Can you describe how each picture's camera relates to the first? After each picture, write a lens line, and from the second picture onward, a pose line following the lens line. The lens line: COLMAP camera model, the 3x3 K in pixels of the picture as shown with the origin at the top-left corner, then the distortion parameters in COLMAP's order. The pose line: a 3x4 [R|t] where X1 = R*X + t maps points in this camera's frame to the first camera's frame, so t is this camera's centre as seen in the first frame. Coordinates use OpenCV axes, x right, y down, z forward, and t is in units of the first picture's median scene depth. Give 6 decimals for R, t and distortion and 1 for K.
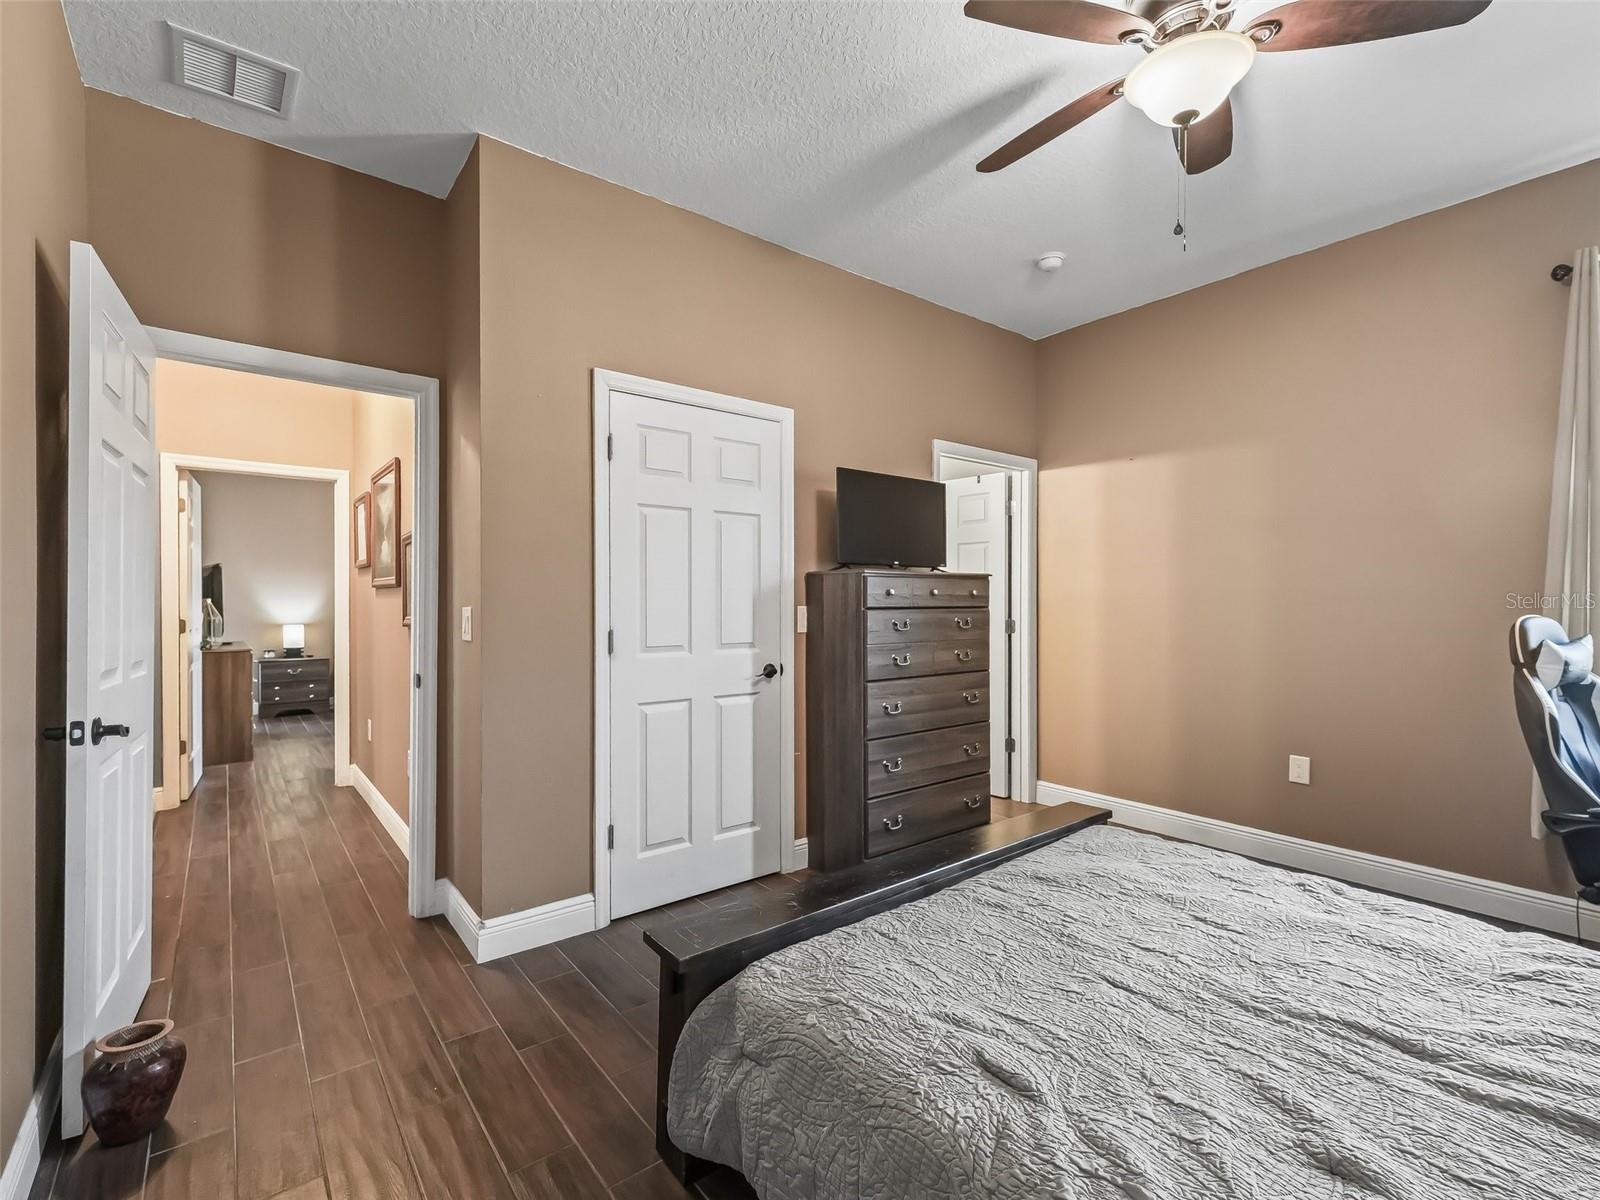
lens RADIAL K [[727.3, 0, 779.4], [0, 727.3, 592.2], [0, 0, 1]] dist [-0.003026, -0.000341]
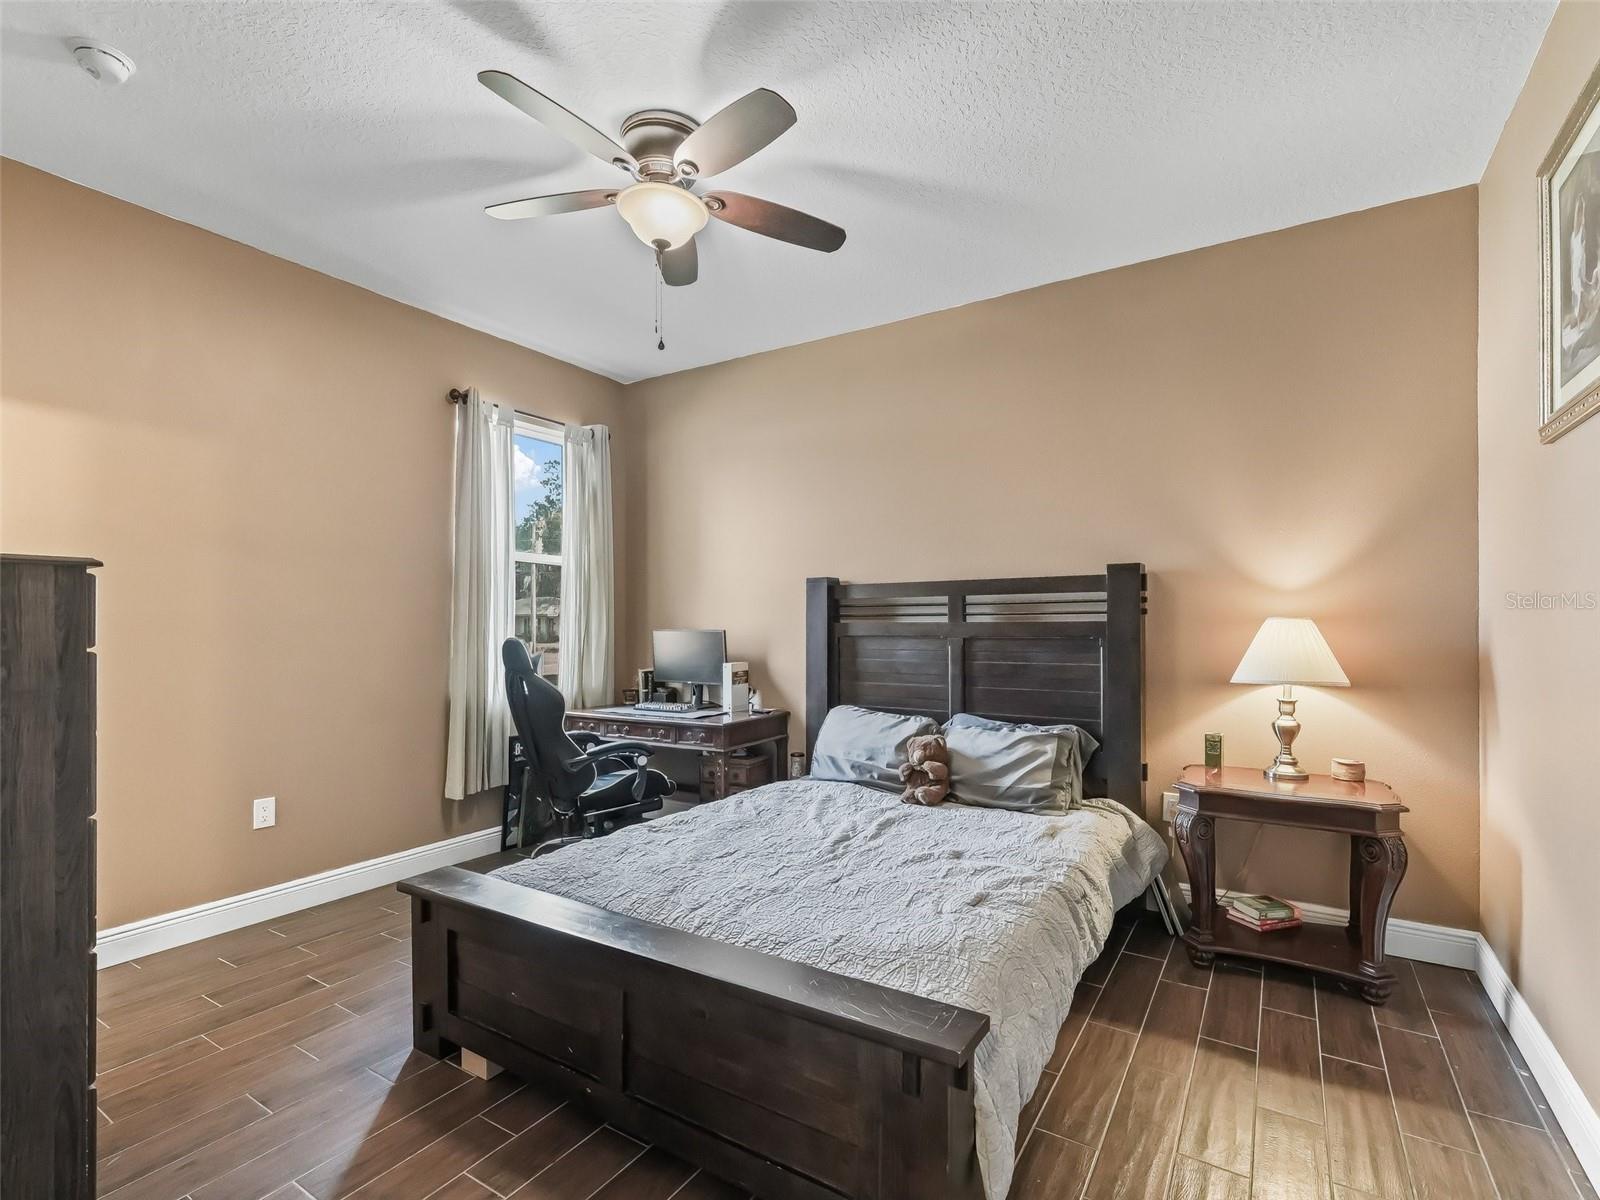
lens RADIAL K [[732.6, 0, 815.8], [0, 732.6, 606.0], [0, 0, 1]] dist [0.005661, -0.000440]
pose [[-0.363427, 0.032534, 0.931054, -0.820730], [-0.008512, 0.999232, -0.038240, 0.025154], [-0.931584, -0.021823, -0.362871, 1.379875]]
